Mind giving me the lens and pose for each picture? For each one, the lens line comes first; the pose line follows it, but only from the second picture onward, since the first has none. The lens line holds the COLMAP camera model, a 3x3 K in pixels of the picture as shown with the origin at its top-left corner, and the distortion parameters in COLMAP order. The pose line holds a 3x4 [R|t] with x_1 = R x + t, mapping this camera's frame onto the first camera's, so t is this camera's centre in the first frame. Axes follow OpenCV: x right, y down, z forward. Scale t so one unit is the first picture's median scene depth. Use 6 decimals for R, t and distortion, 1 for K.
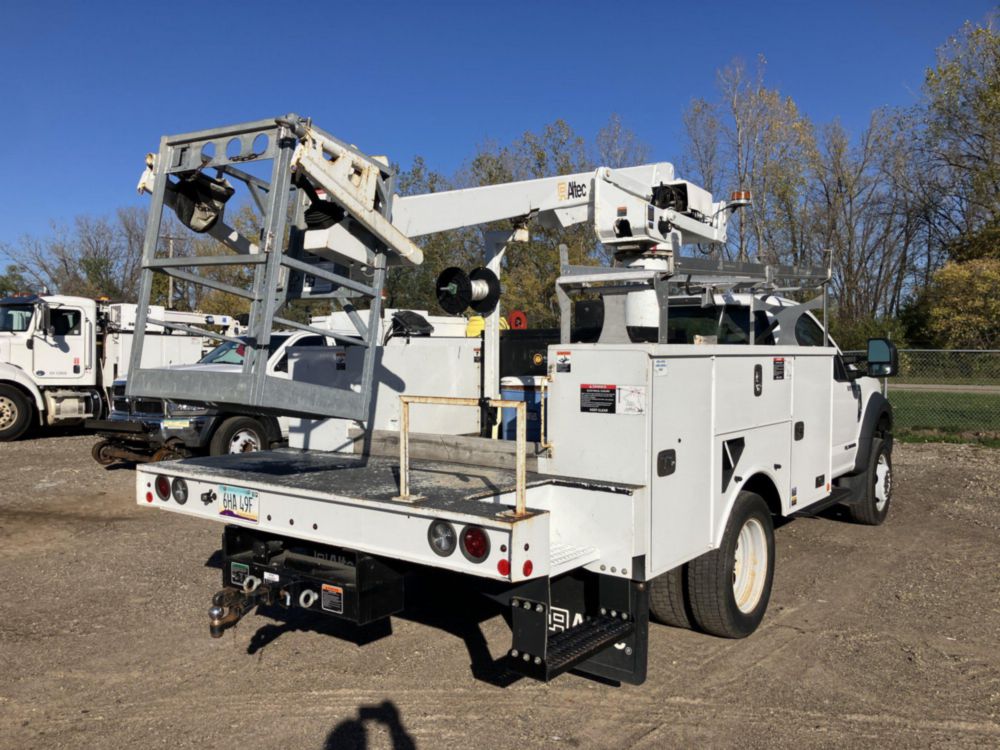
lens RADIAL K [[822.8, 0, 498.9], [0, 822.8, 387.9], [0, 0, 1]] dist [0.035965, -0.029434]
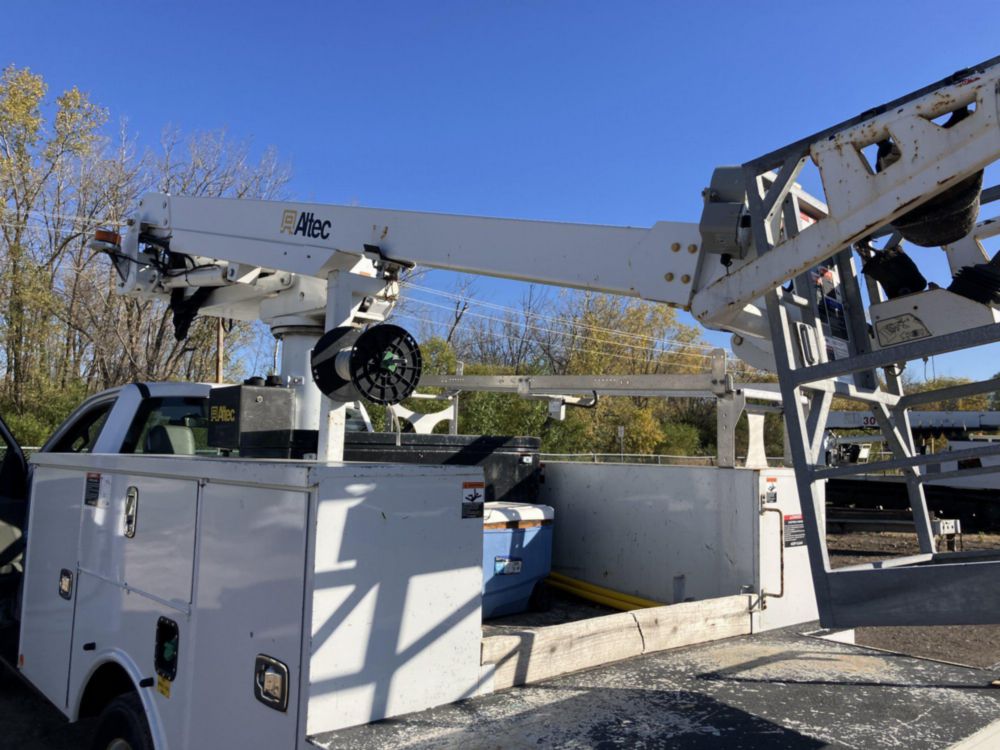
lens RADIAL K [[822.8, 0, 517.0], [0, 822.8, 373.4], [0, 0, 1]] dist [0.035965, -0.029434]
pose [[0.189498, 0.098789, 0.976899, -0.545034], [0.020375, 0.994316, -0.104503, -0.045173], [-0.981670, 0.039708, 0.186408, 0.729177]]
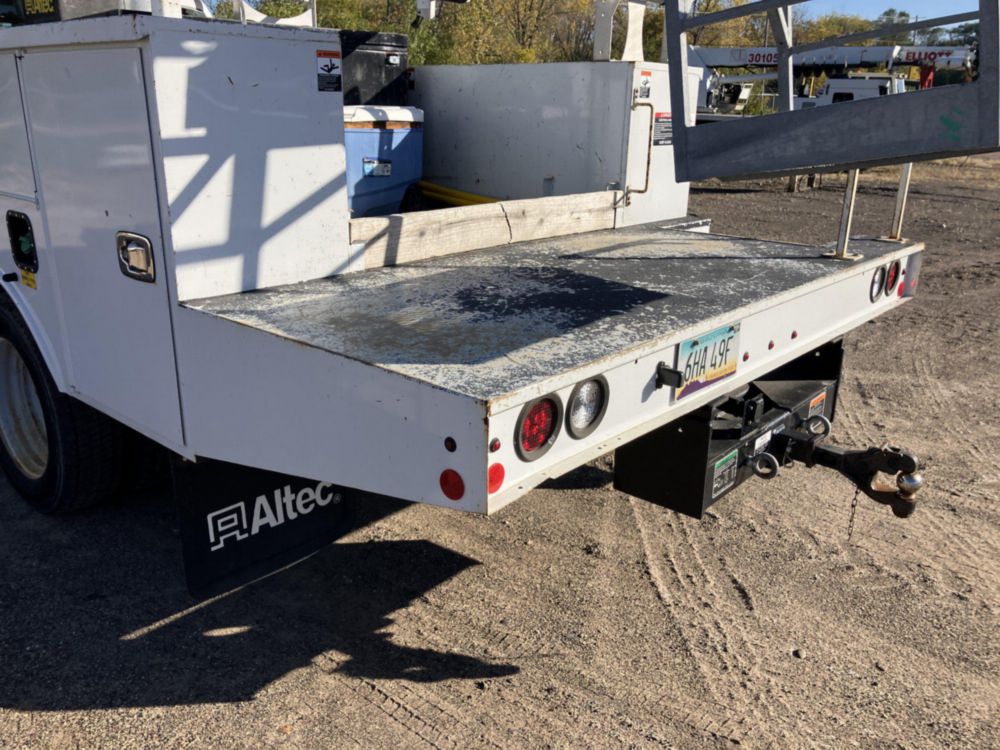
lens RADIAL K [[822.8, 0, 493.4], [0, 822.8, 387.4], [0, 0, 1]] dist [0.035965, -0.029434]
pose [[0.076501, -0.323168, 0.943244, -0.544951], [0.024178, 0.946340, 0.322268, -0.010106], [-0.996776, -0.001848, 0.080210, 0.723286]]
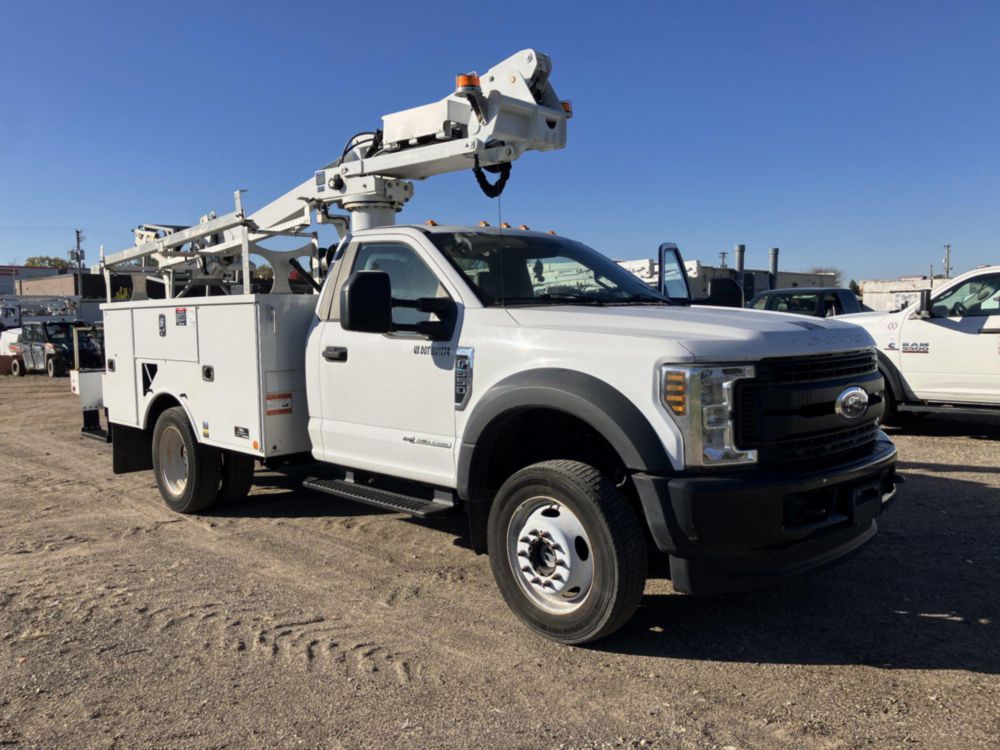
lens RADIAL K [[822.8, 0, 481.8], [0, 822.8, 370.6], [0, 0, 1]] dist [0.035965, -0.029434]
pose [[-0.164230, 0.072741, -0.983736, 1.265576], [-0.020641, 0.996806, 0.077153, -0.040424], [0.986206, 0.032976, -0.162204, 1.402229]]
